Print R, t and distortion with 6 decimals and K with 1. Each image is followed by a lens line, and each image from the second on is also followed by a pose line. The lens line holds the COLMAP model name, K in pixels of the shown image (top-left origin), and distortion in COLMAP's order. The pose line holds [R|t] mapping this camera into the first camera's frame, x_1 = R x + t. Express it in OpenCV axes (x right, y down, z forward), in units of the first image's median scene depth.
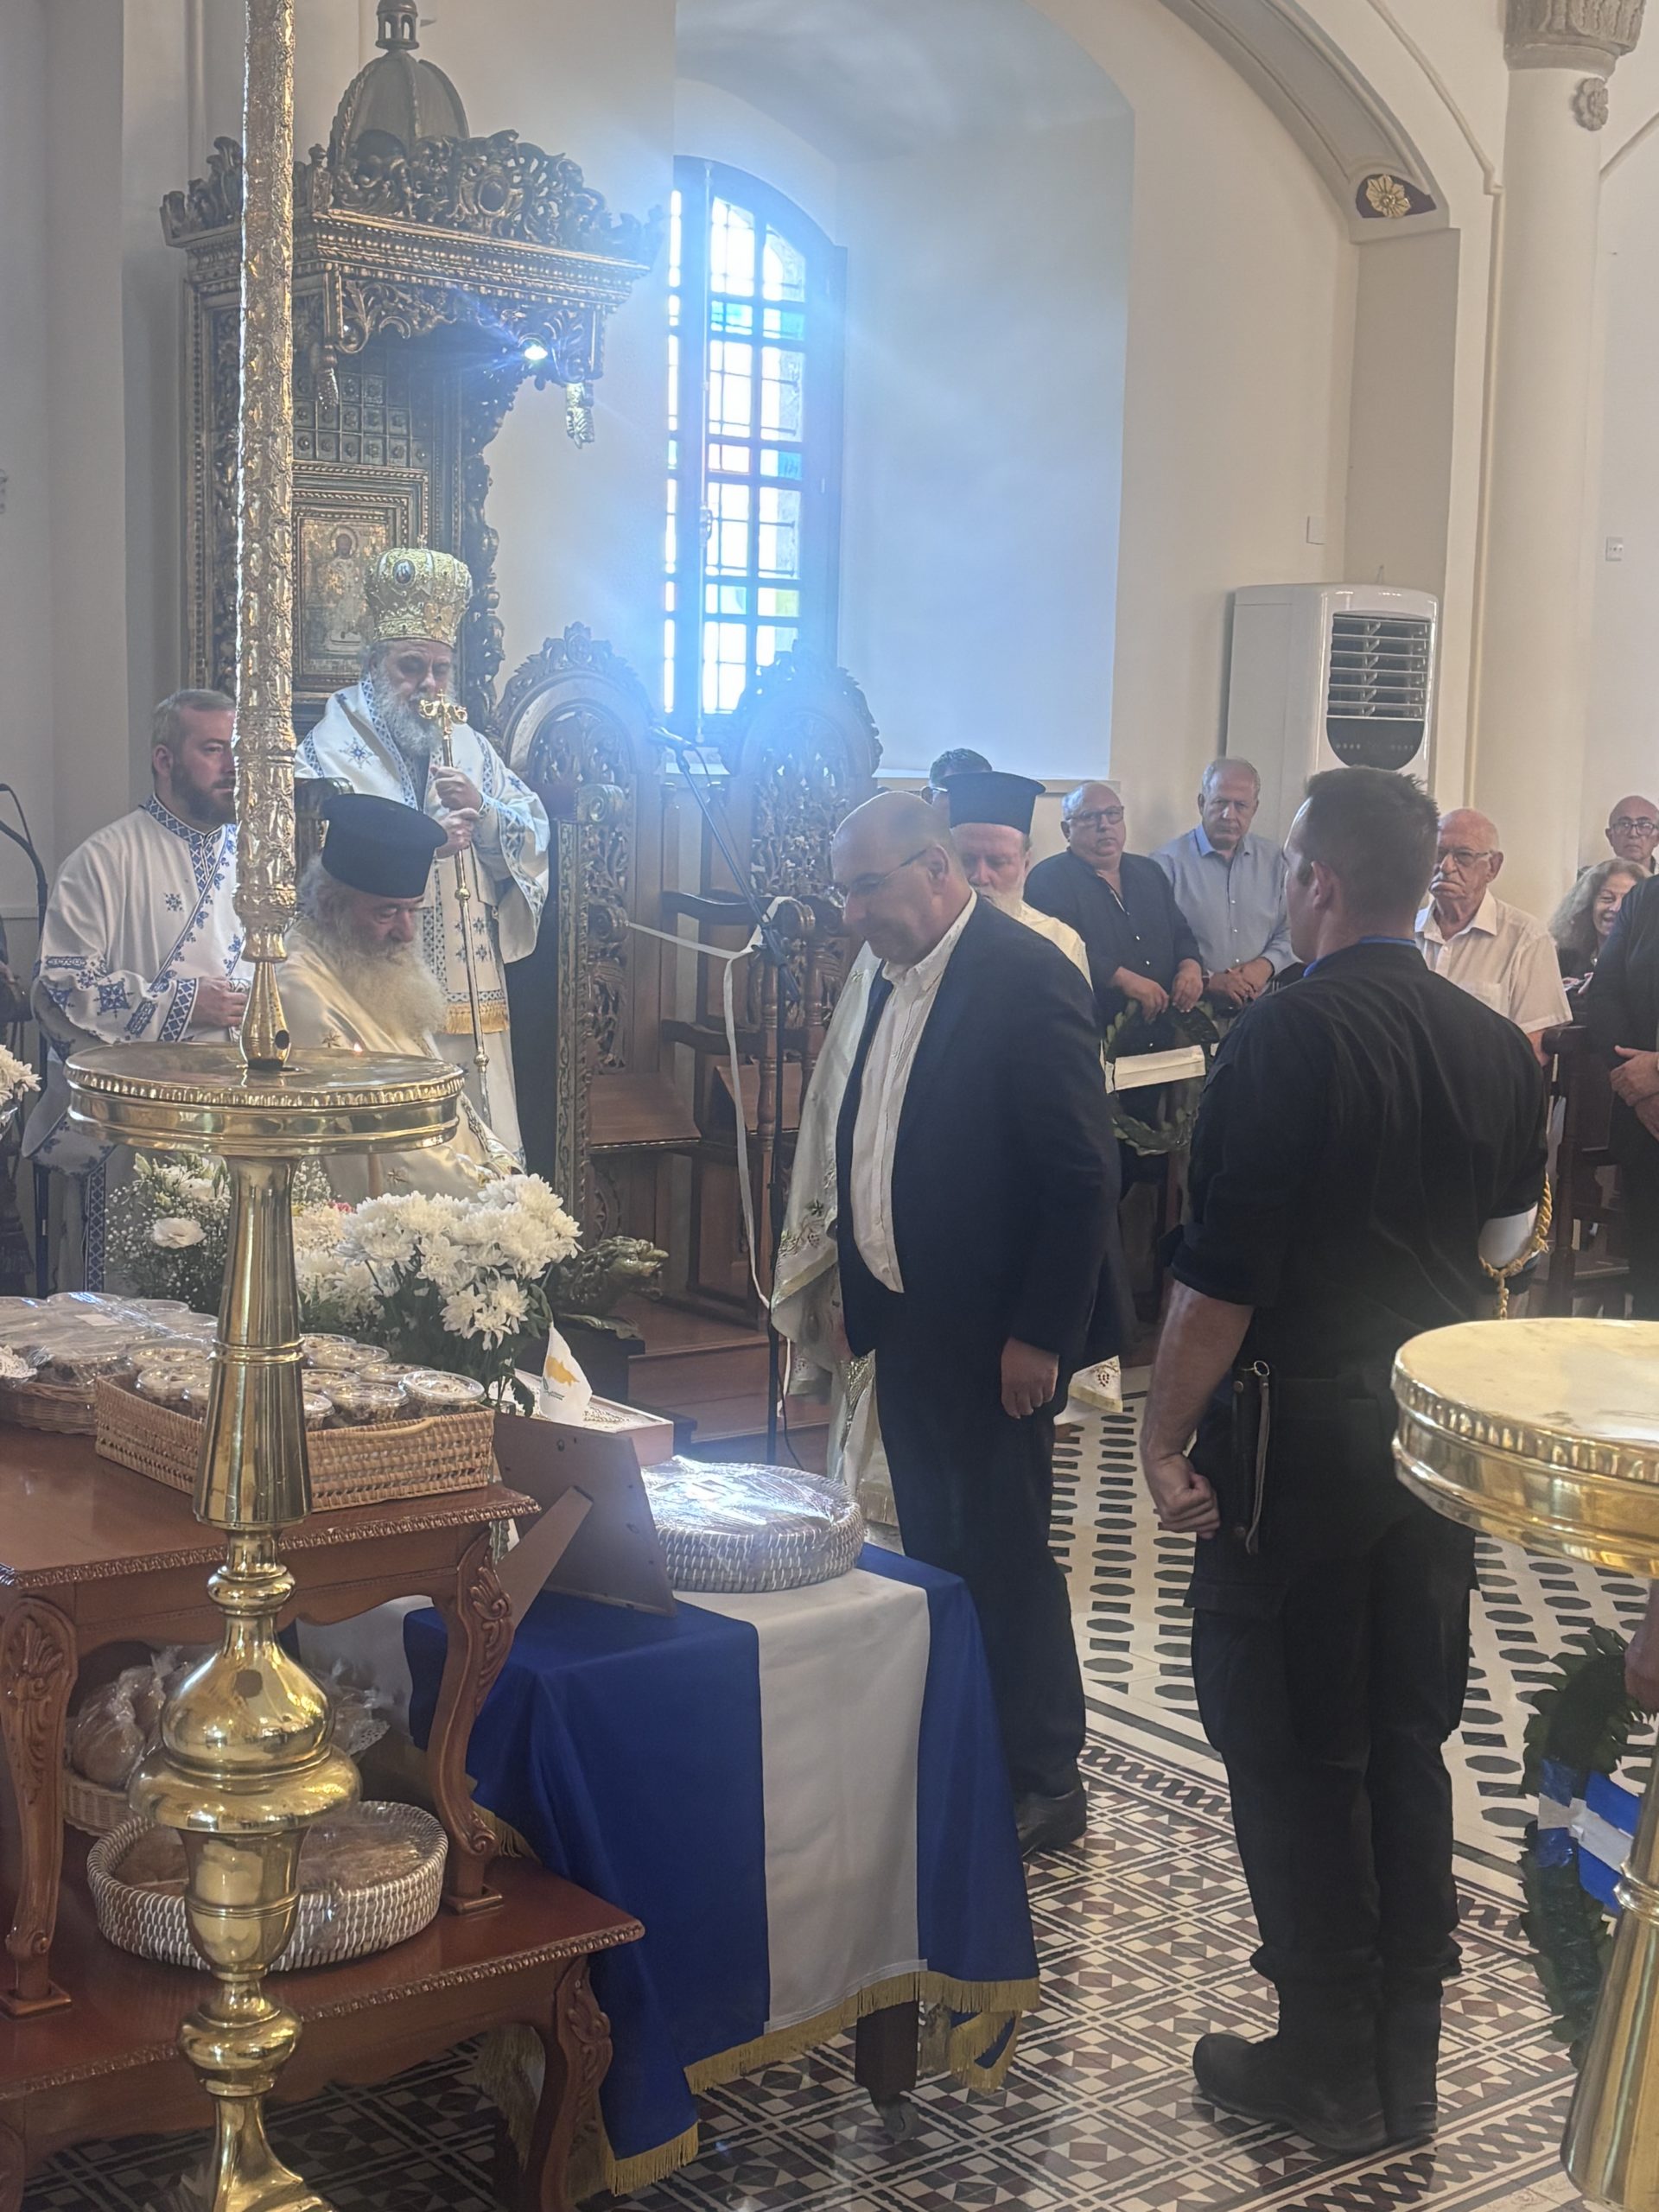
lens RADIAL K [[3079.2, 0, 812.1], [0, 3079.2, 1141.5], [0, 0, 1]] dist [0.085956, 0.000000]
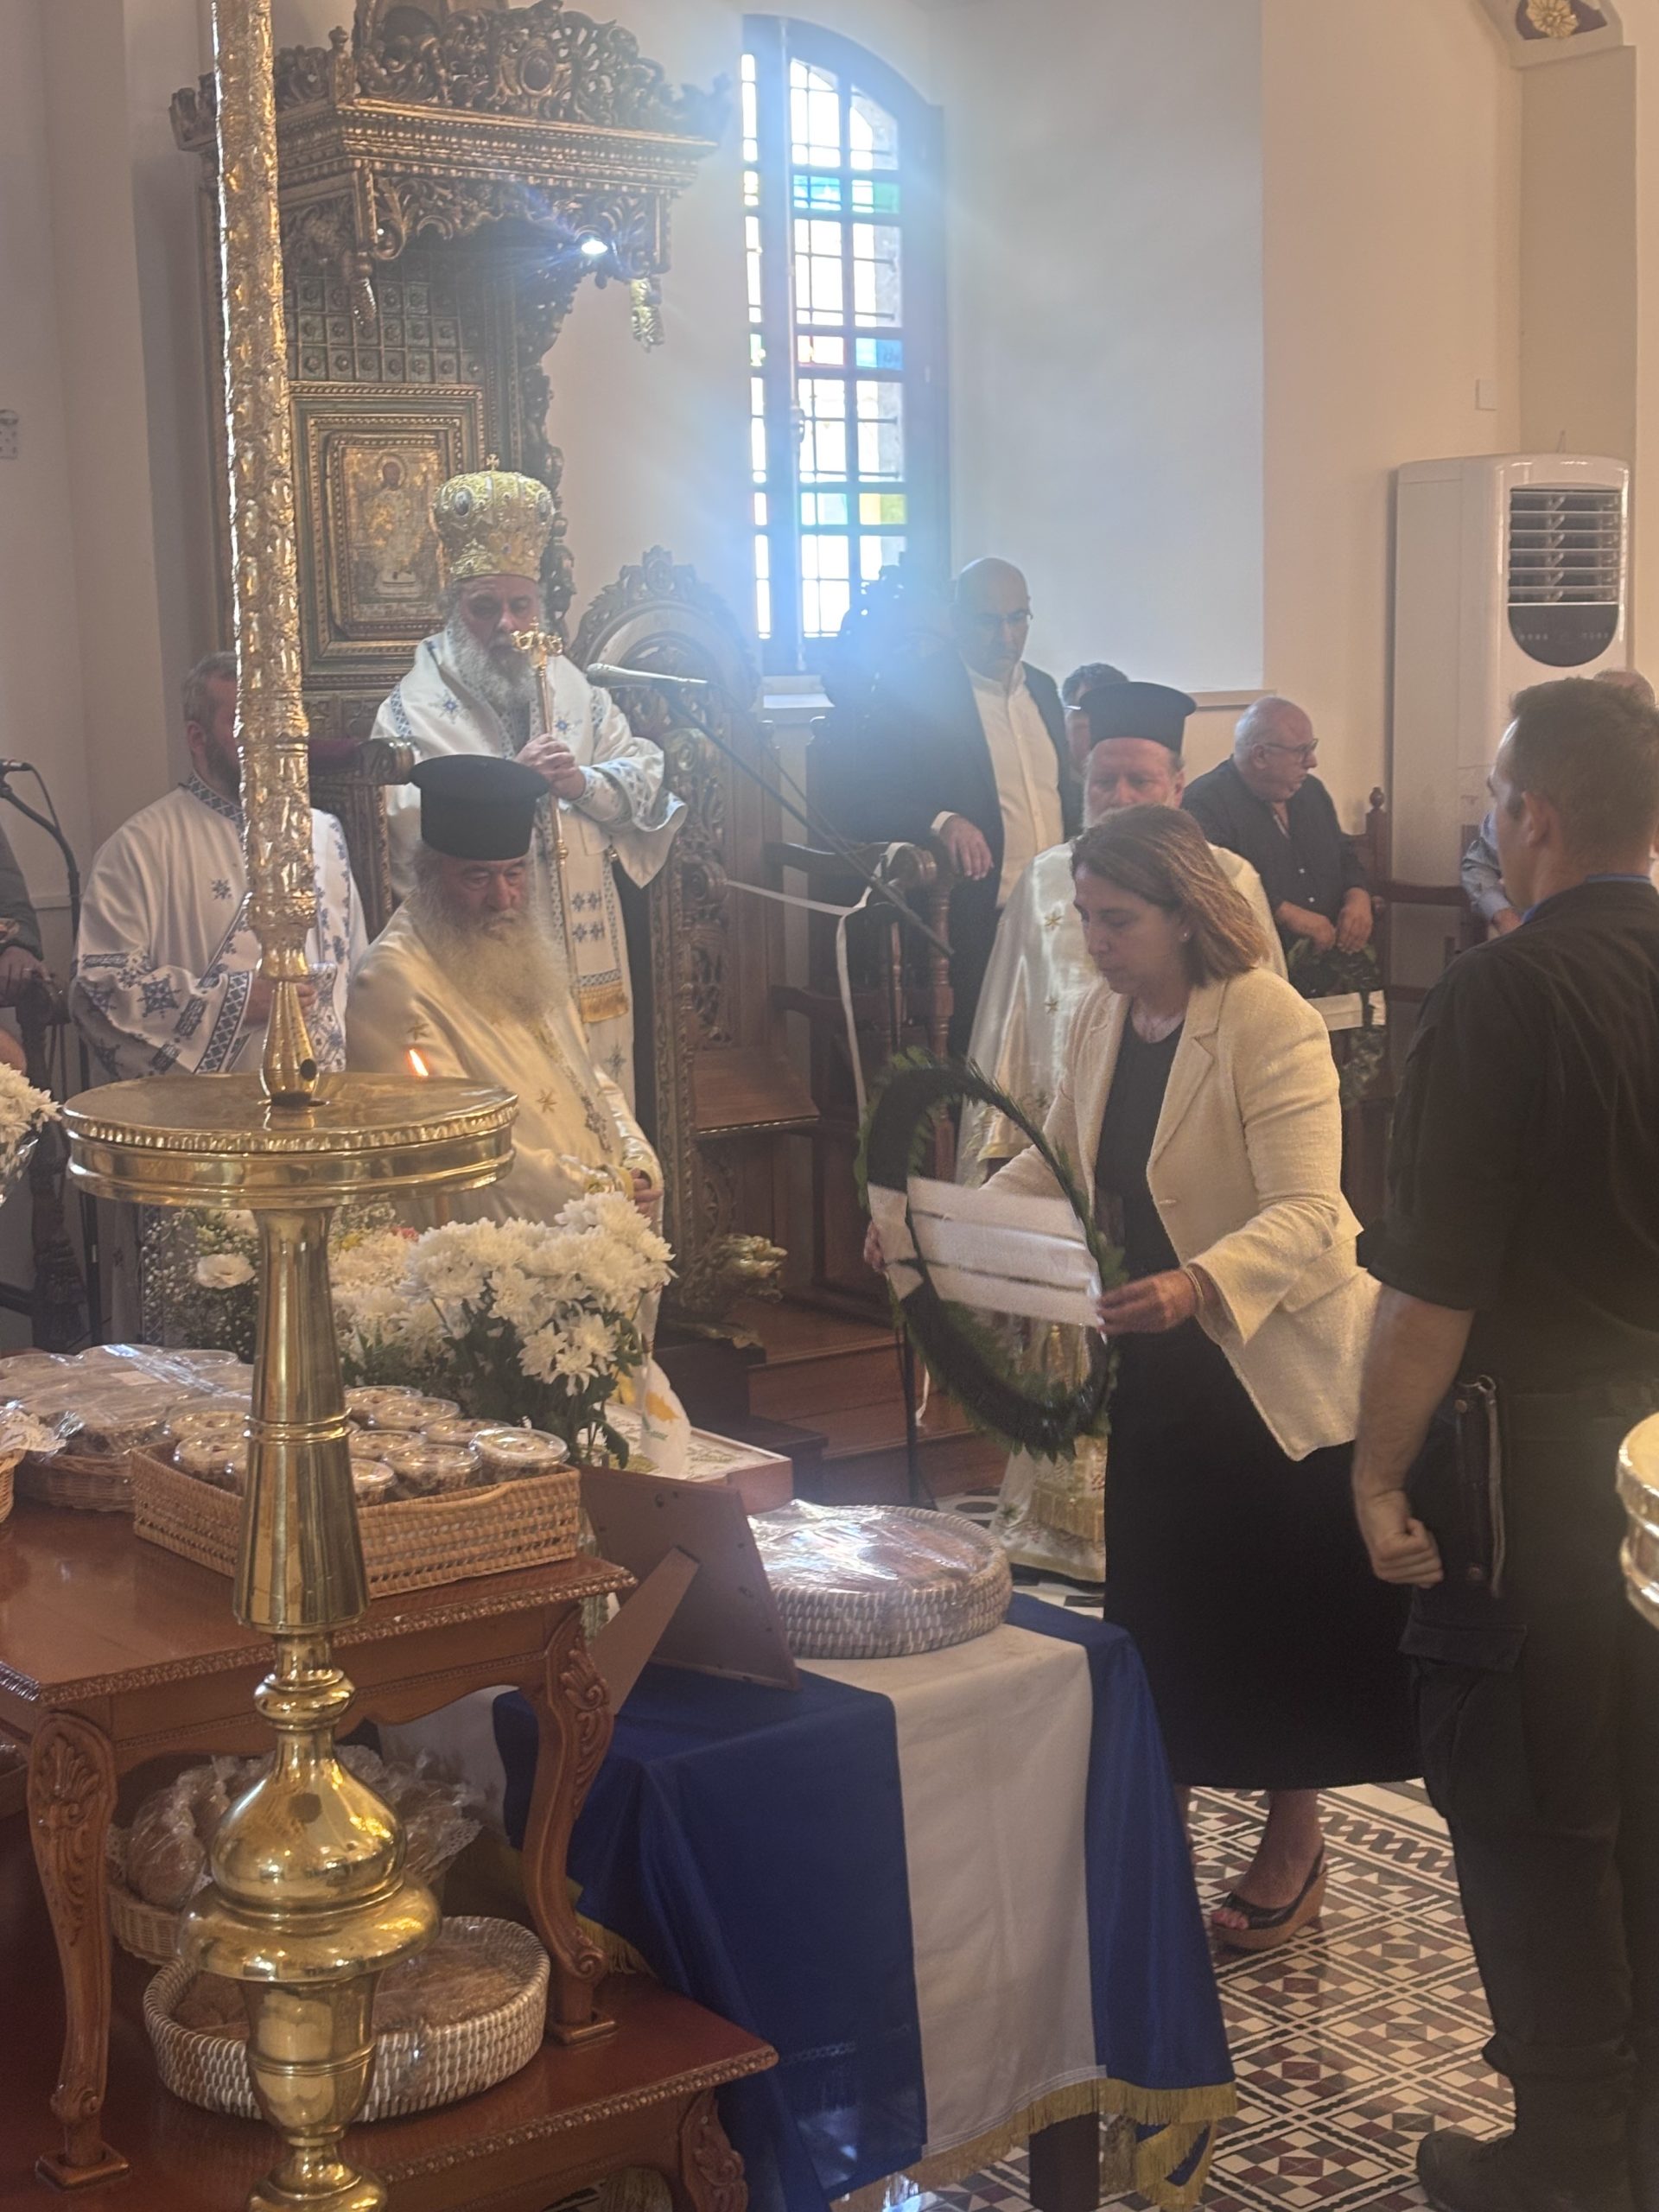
lens RADIAL K [[3377.3, 0, 808.6], [0, 3377.3, 1147.8], [0, 0, 1]] dist [0.090481, 0.000000]
pose [[0.998021, -0.044411, -0.044508, 0.004580], [0.045121, 0.998868, 0.015074, -0.008360], [0.043788, -0.017053, 0.998895, 0.023375]]
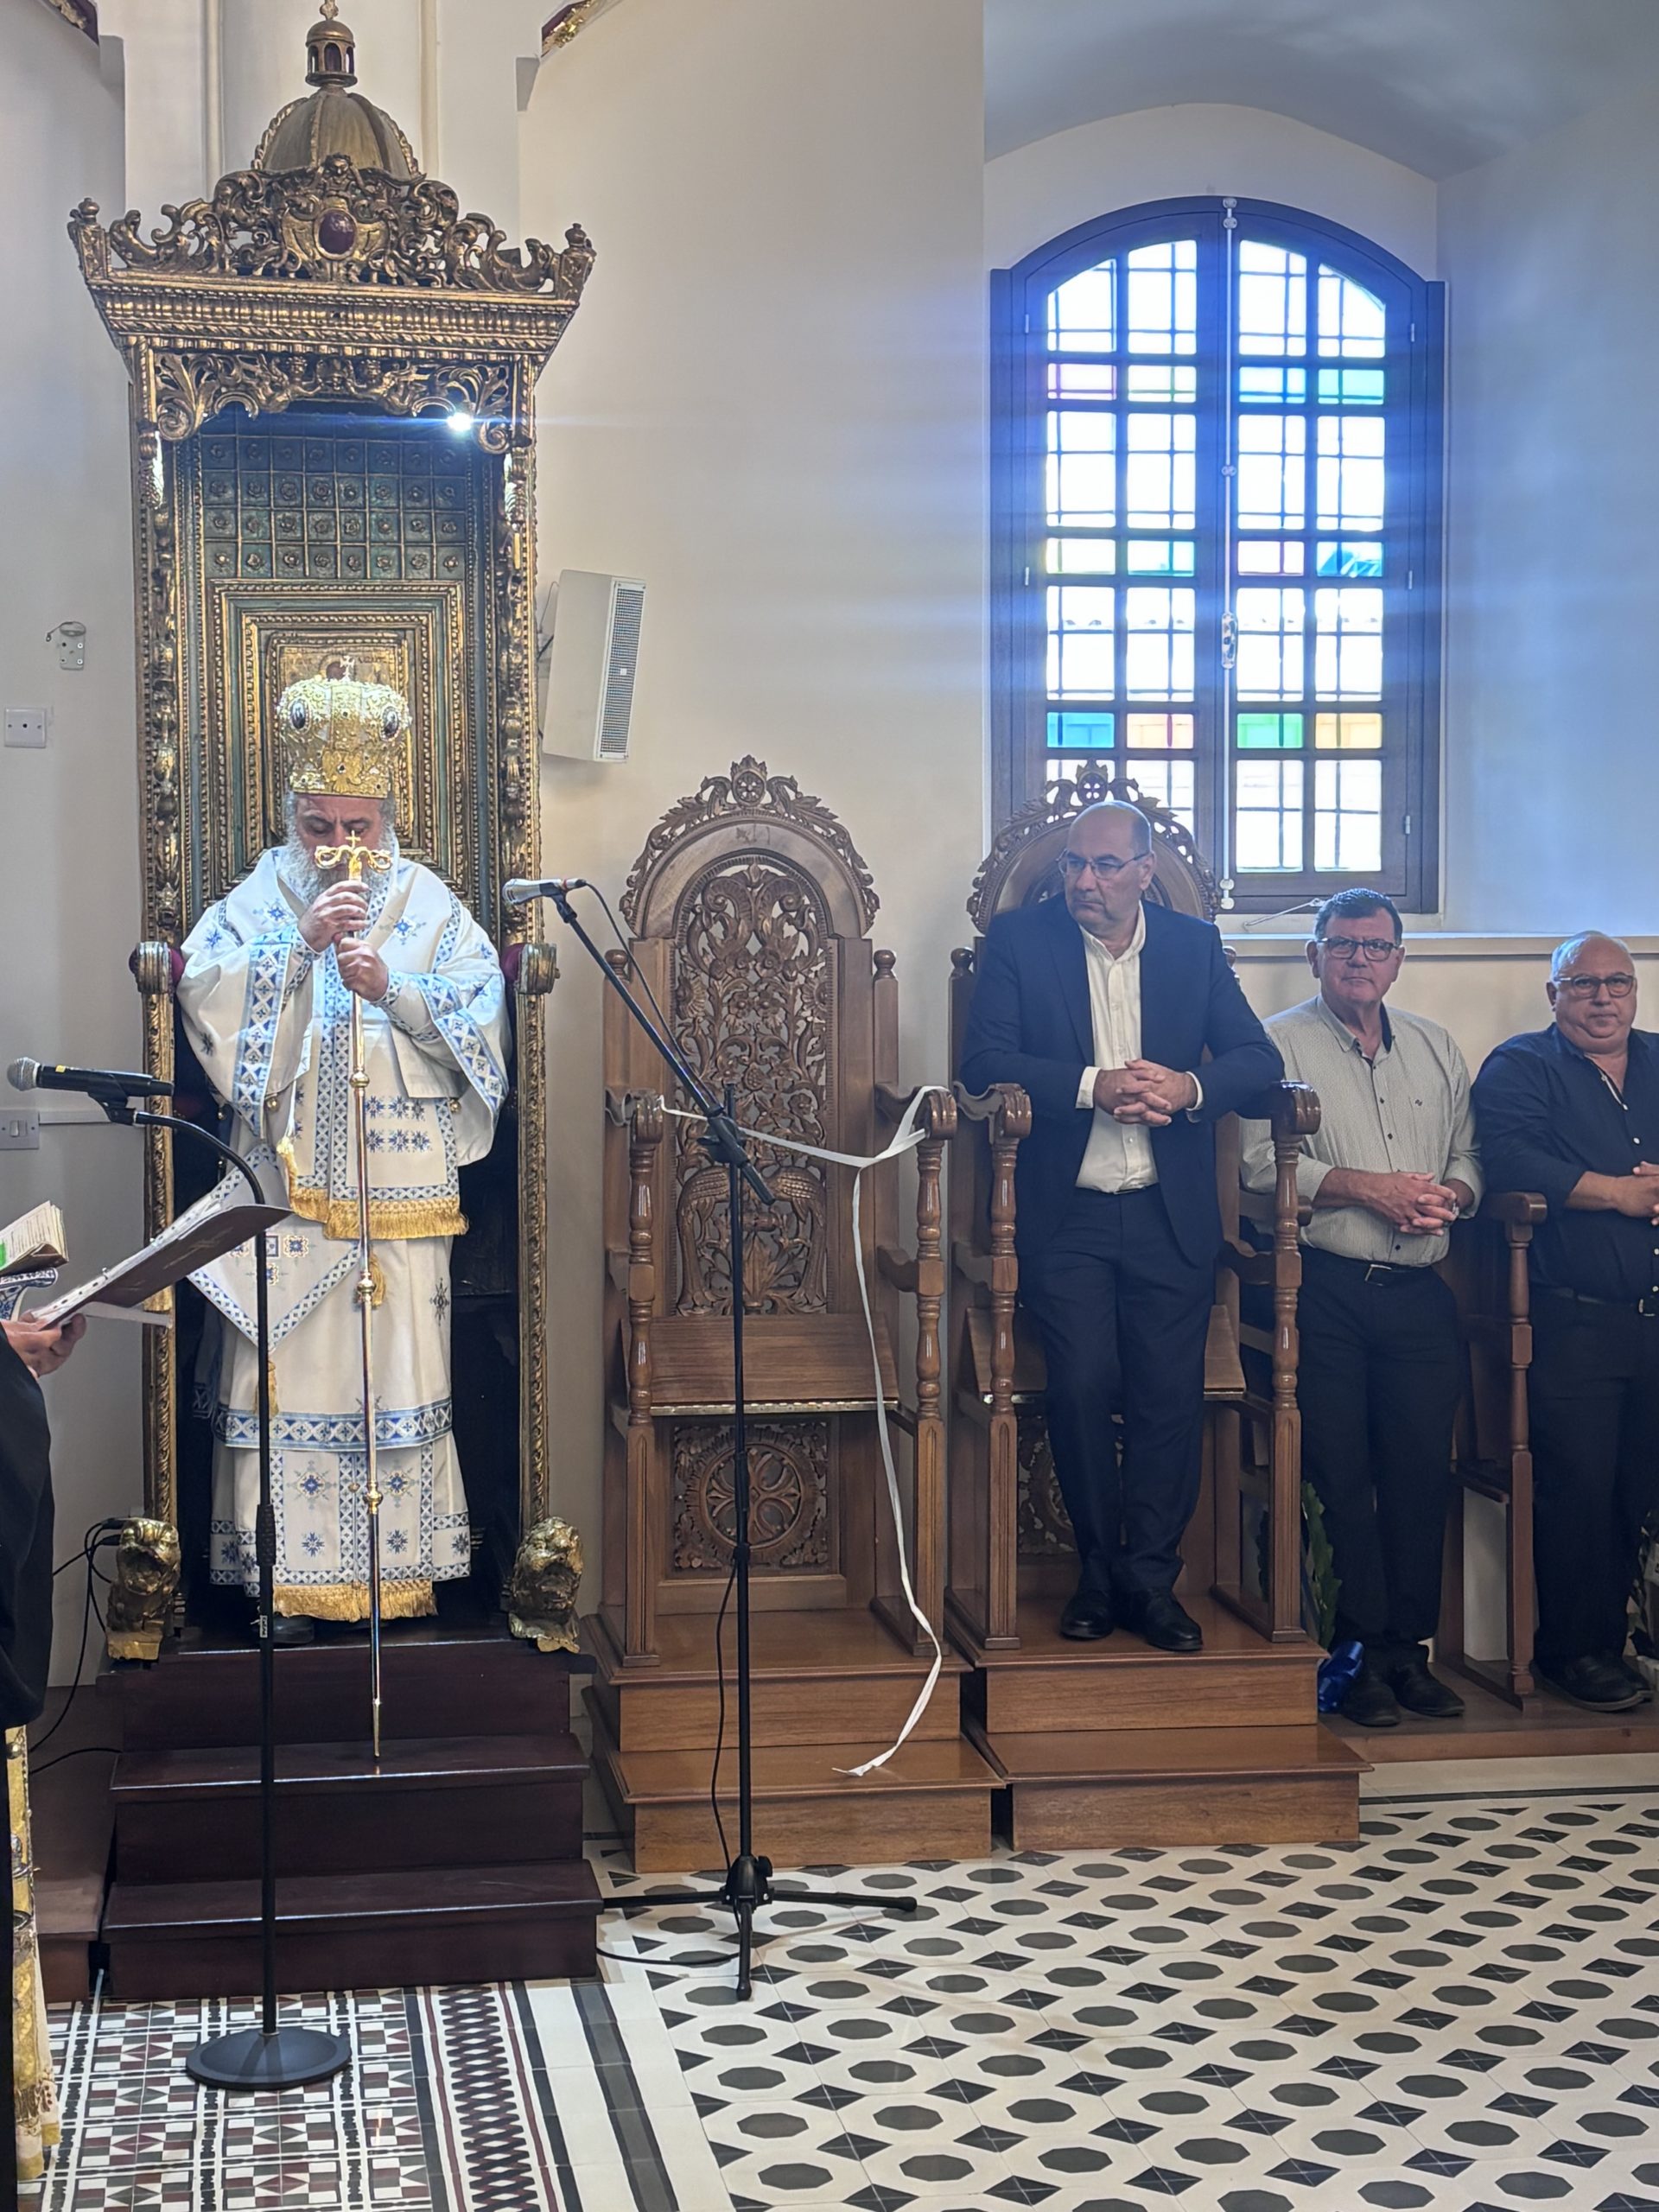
lens RADIAL K [[3377.3, 0, 863.7], [0, 3377.3, 1127.4], [0, 0, 1]] dist [0.090481, 0.000000]
pose [[0.883625, -0.008907, -0.468110, 0.443870], [-0.031446, 0.996432, -0.078318, -0.002999], [0.467138, 0.083924, 0.880193, 0.293735]]
